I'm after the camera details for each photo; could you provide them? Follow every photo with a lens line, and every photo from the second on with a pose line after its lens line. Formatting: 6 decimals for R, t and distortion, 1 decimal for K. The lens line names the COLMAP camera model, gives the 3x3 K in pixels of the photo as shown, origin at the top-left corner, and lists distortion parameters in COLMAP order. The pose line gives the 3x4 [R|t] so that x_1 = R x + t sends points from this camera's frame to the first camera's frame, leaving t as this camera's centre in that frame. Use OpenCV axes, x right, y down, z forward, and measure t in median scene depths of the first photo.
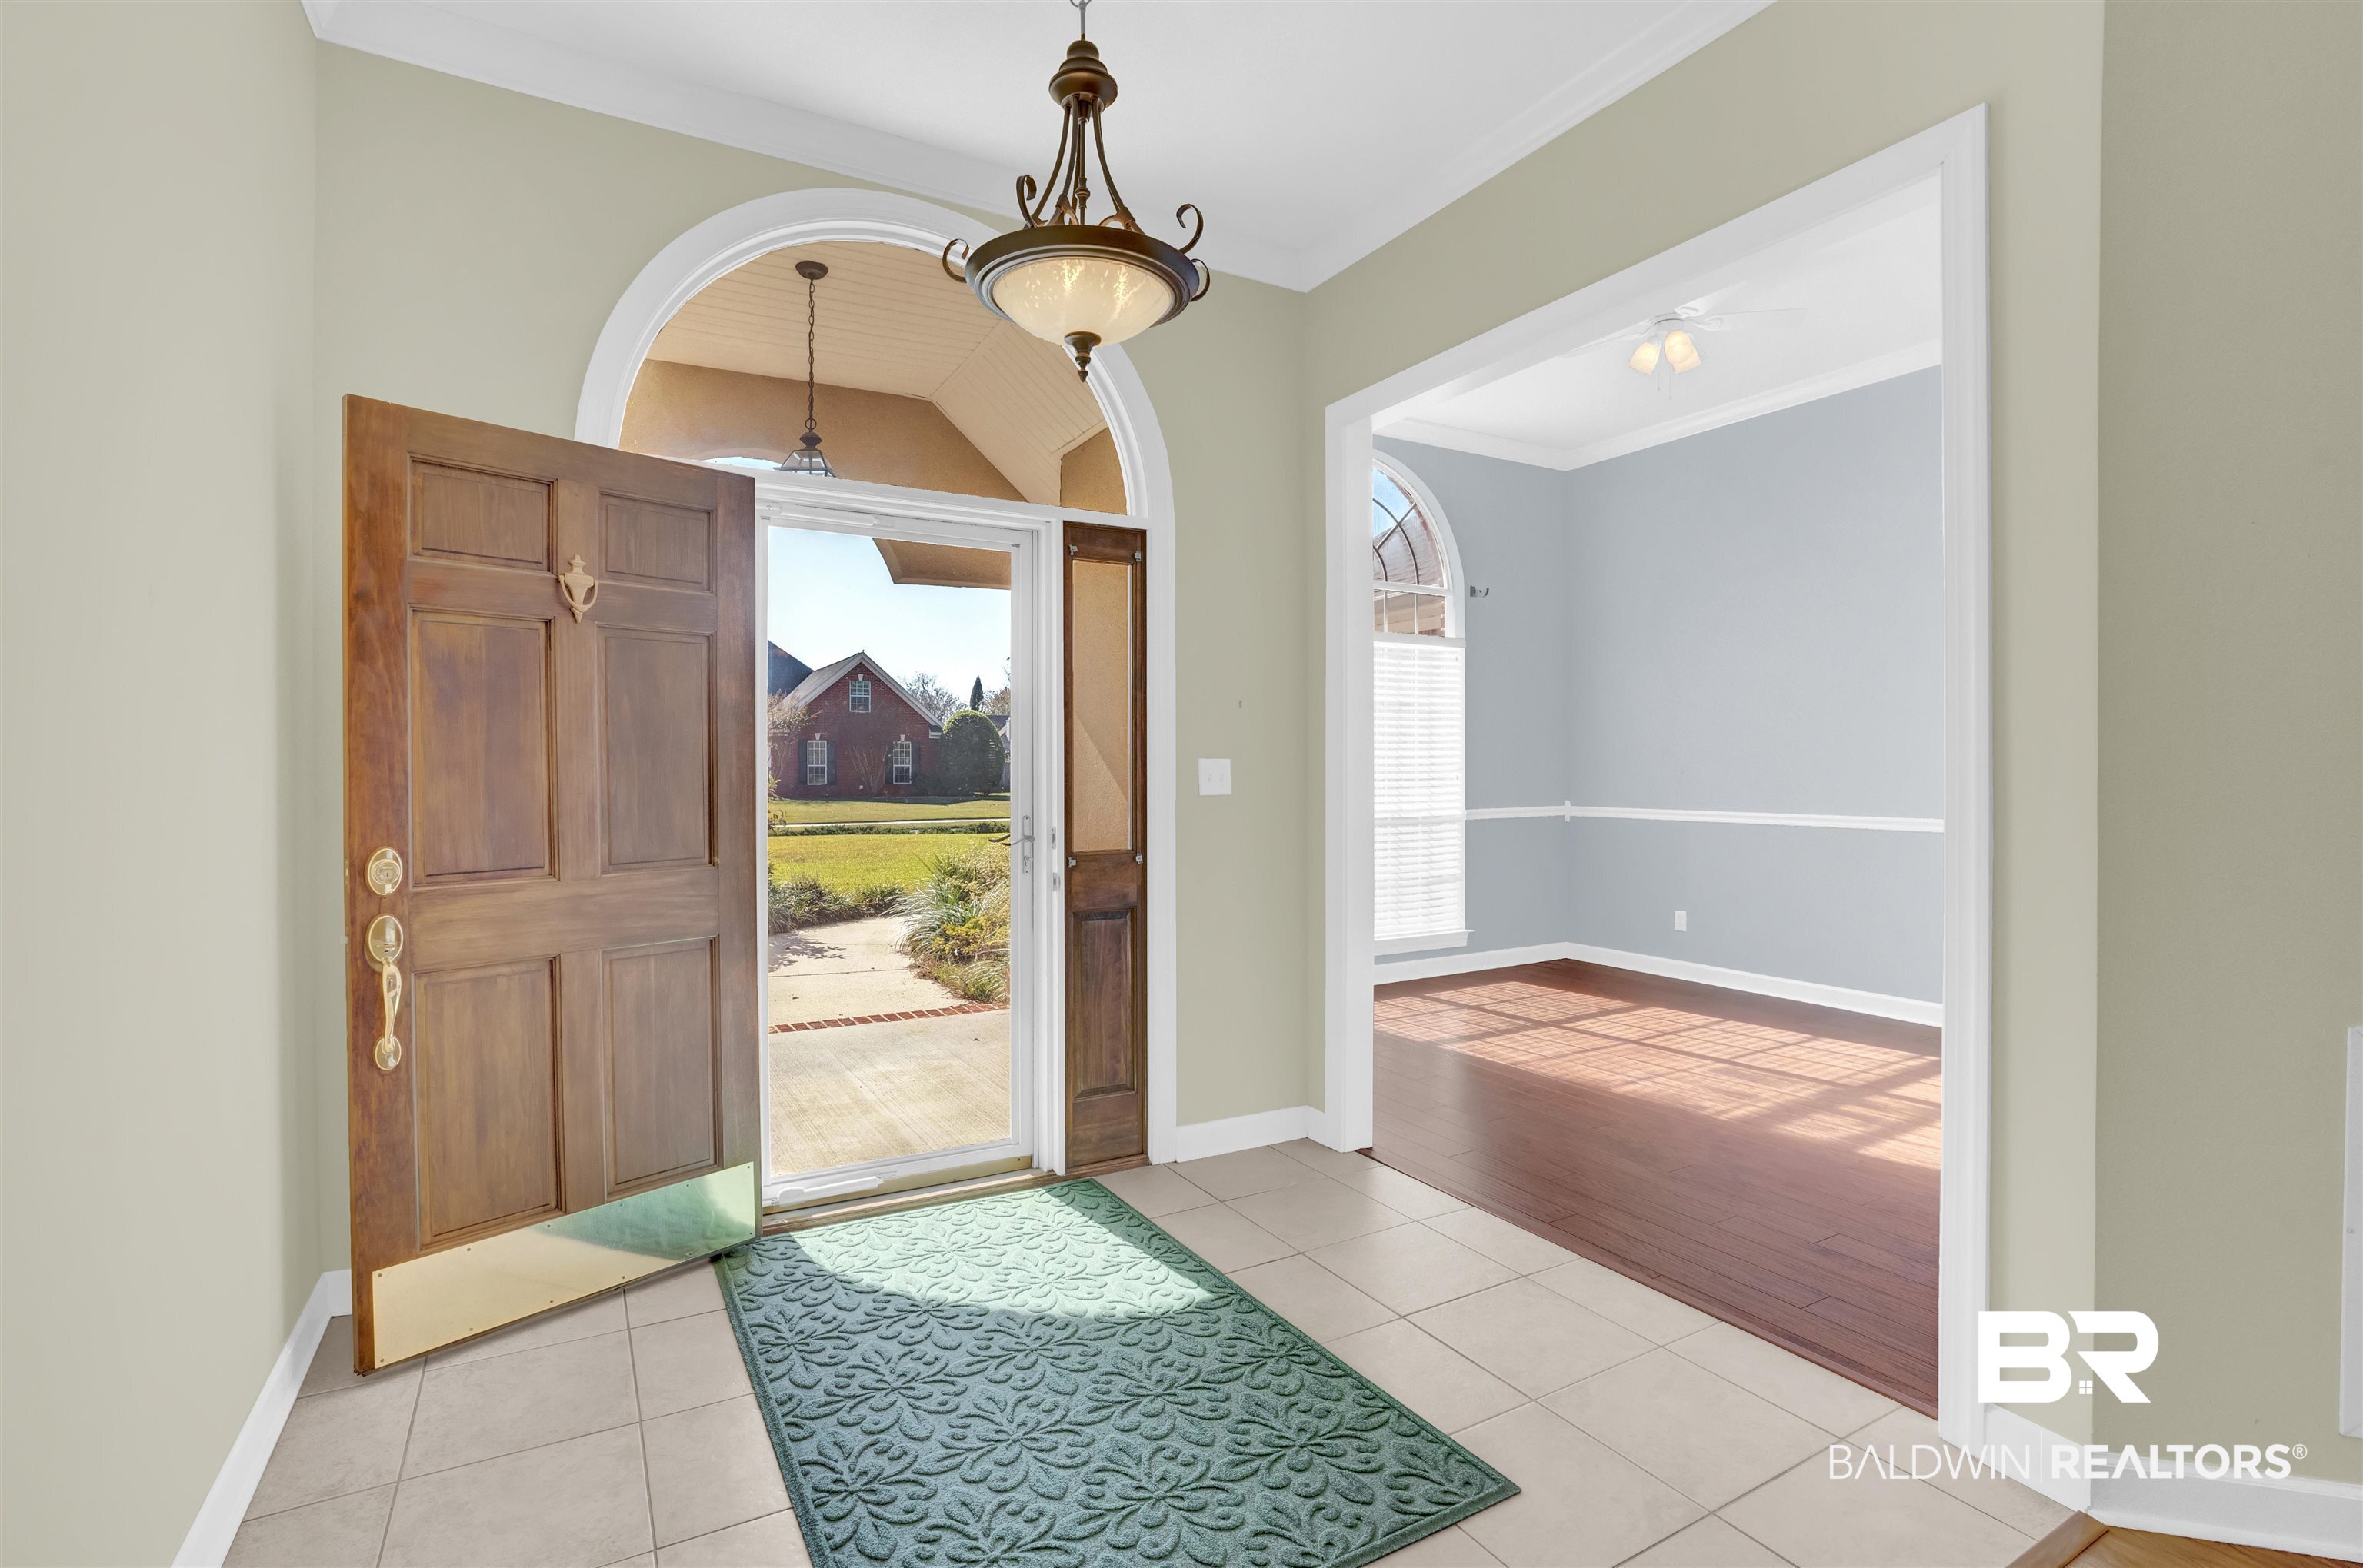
lens RADIAL K [[1094.3, 0, 1189.2], [0, 1094.3, 771.3], [0, 0, 1]] dist [-0.042040, 0.000092]
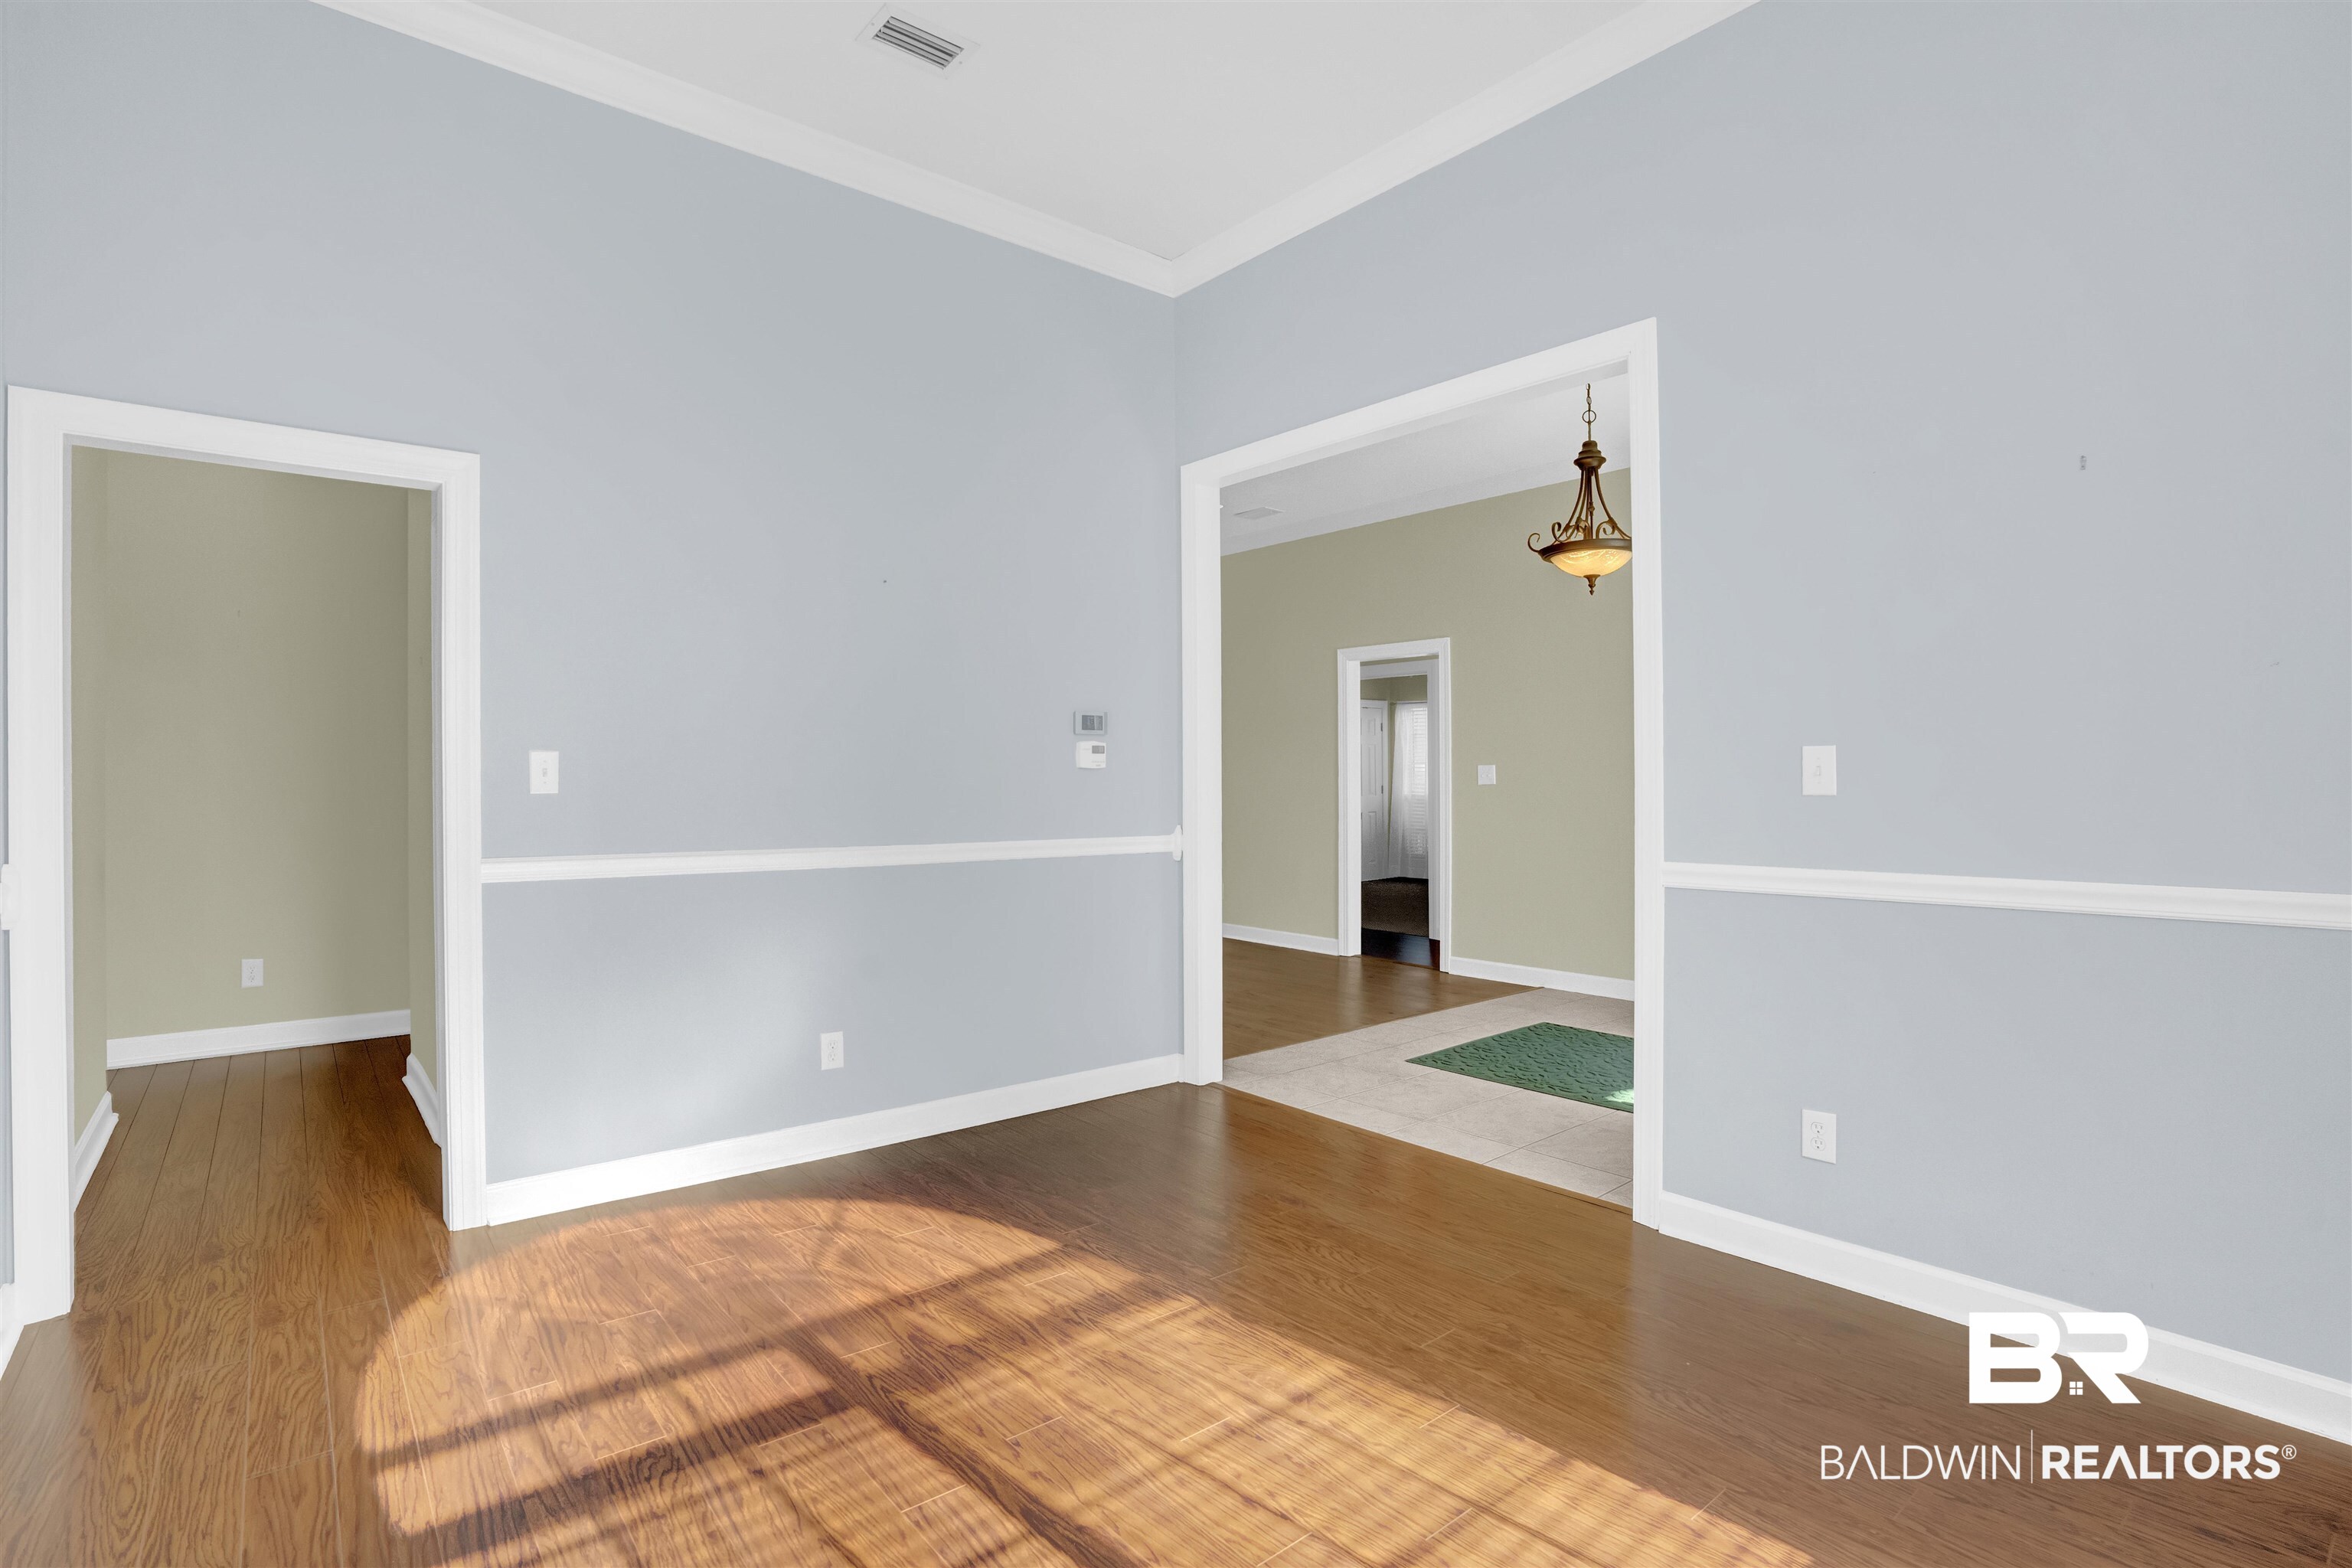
lens RADIAL K [[1096.8, 0, 1136.4], [0, 1096.8, 781.7], [0, 0, 1]] dist [-0.071424, 0.030561]
pose [[-0.990422, 0.005113, -0.137982, 0.508774], [0.005177, 0.999987, -0.000104, 0.004401], [0.137979, -0.000817, -0.990435, 1.366294]]
